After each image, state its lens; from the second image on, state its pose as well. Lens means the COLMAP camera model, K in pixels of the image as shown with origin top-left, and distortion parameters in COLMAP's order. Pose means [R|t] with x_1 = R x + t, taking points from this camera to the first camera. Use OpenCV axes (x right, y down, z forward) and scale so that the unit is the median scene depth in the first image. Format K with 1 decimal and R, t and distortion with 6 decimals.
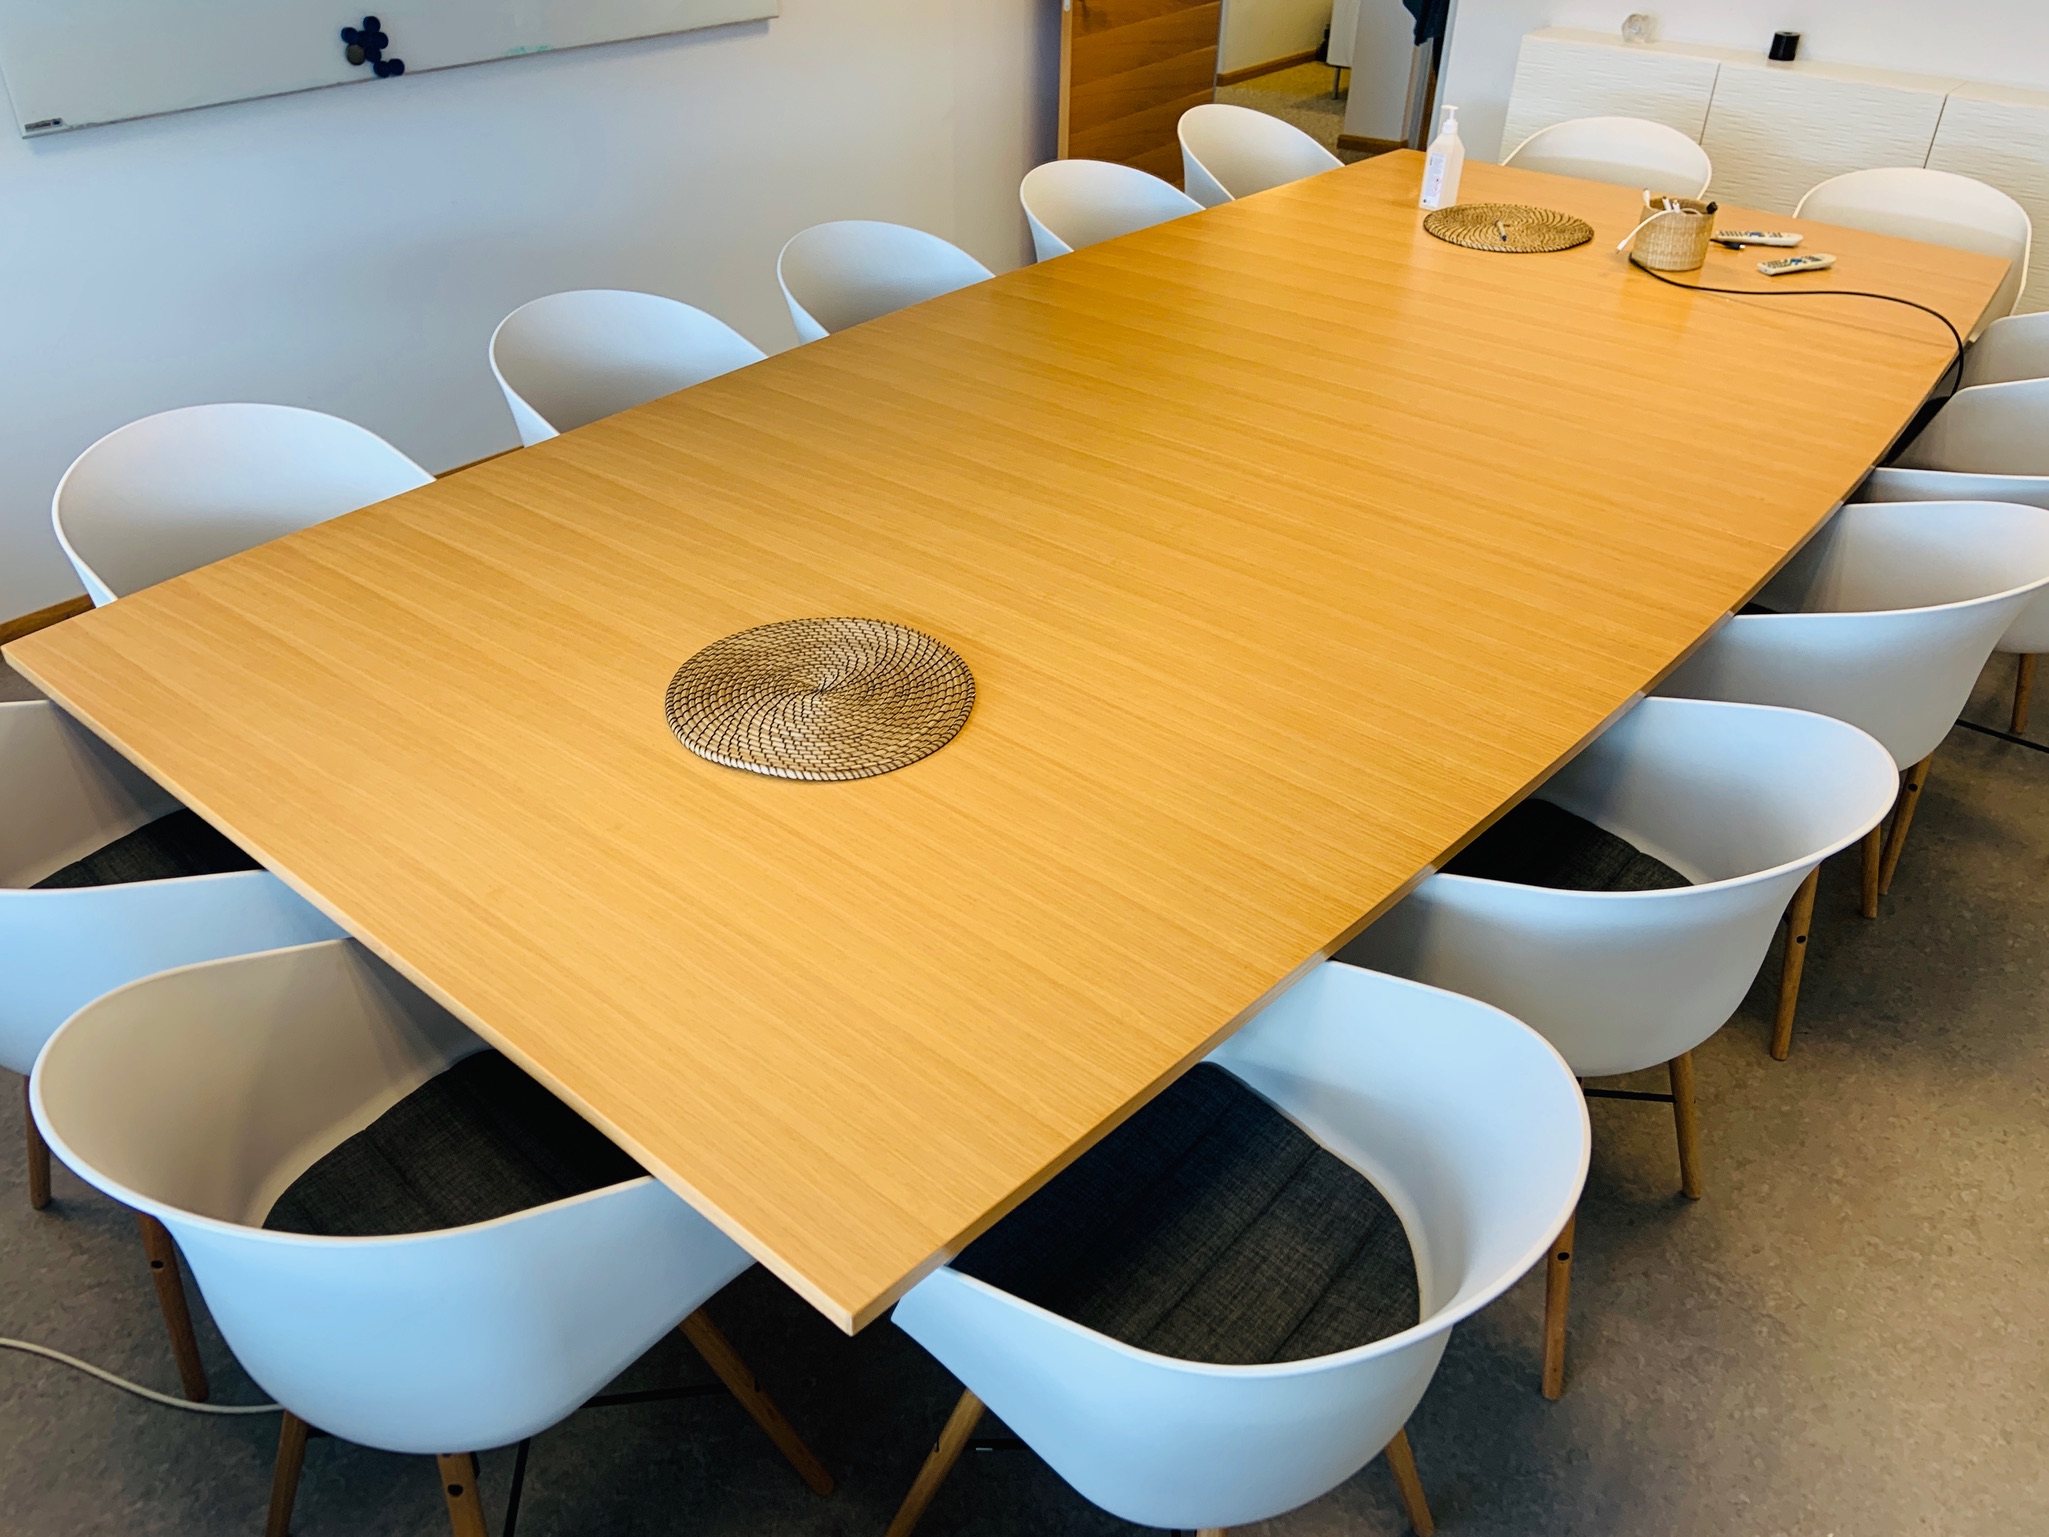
lens RADIAL K [[1553.8, 0, 1024.5], [0, 1553.8, 768.5], [0, 0, 1]] dist [0.107705, 0.000025]
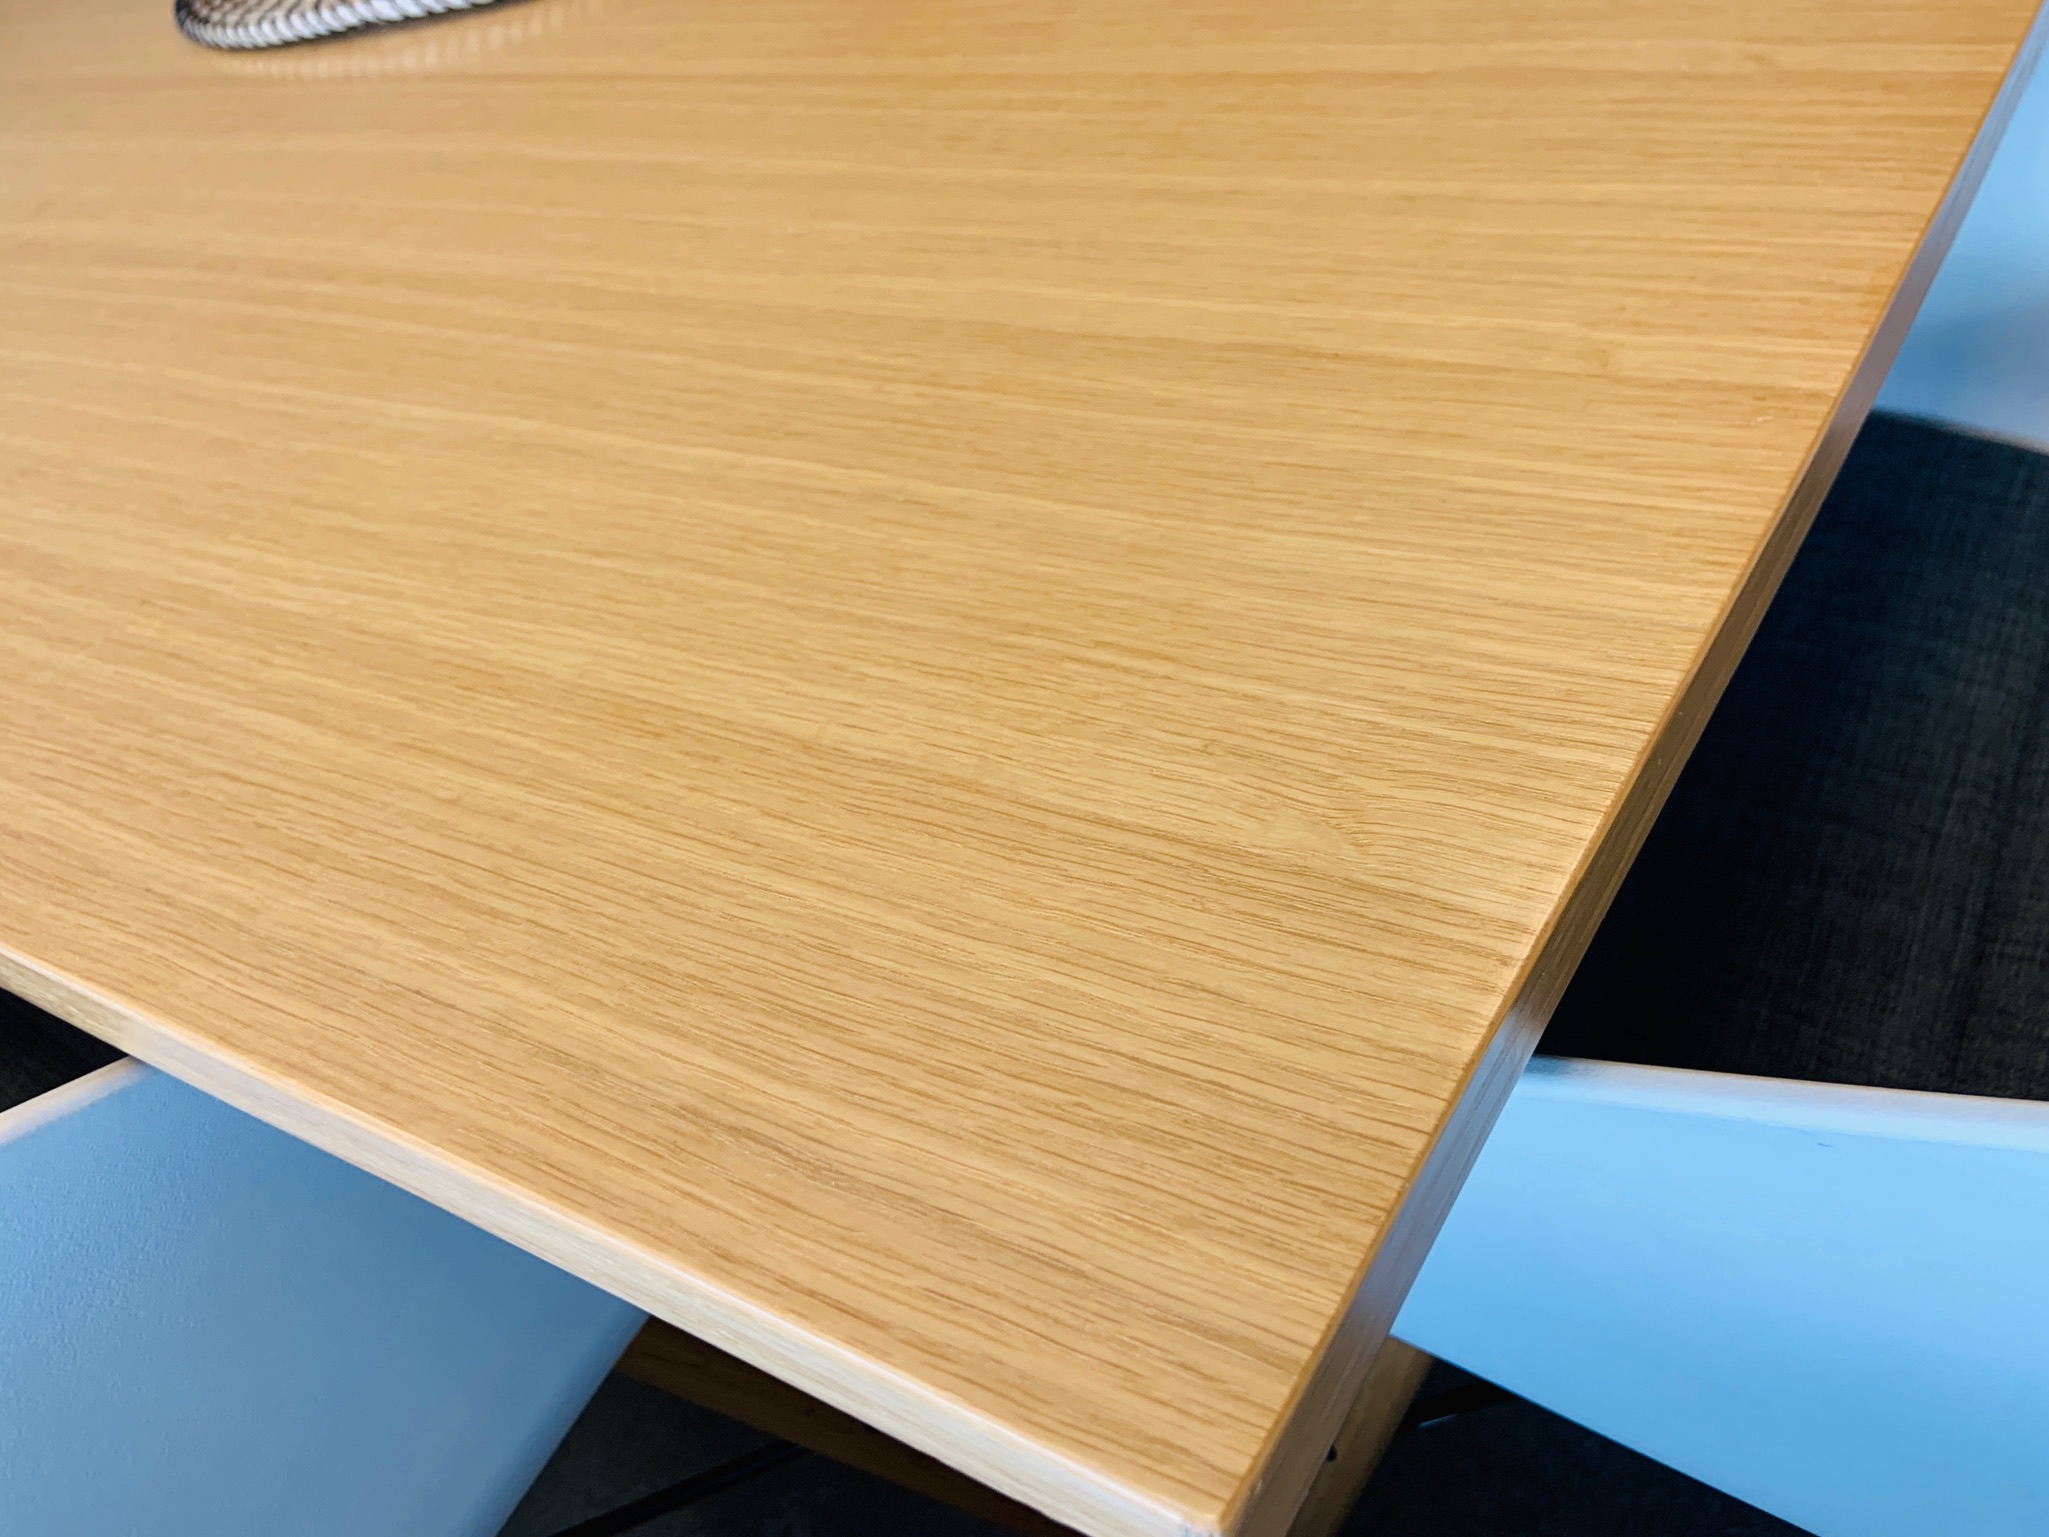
lens RADIAL K [[1546.7, 0, 1024.5], [0, 1546.7, 768.5], [0, 0, 1]] dist [0.037614, -0.000121]
pose [[0.956039, -0.293056, -0.010336, -0.092690], [0.291890, 0.947677, 0.129260, 0.222627], [-0.028085, -0.126594, 0.991557, 0.755903]]
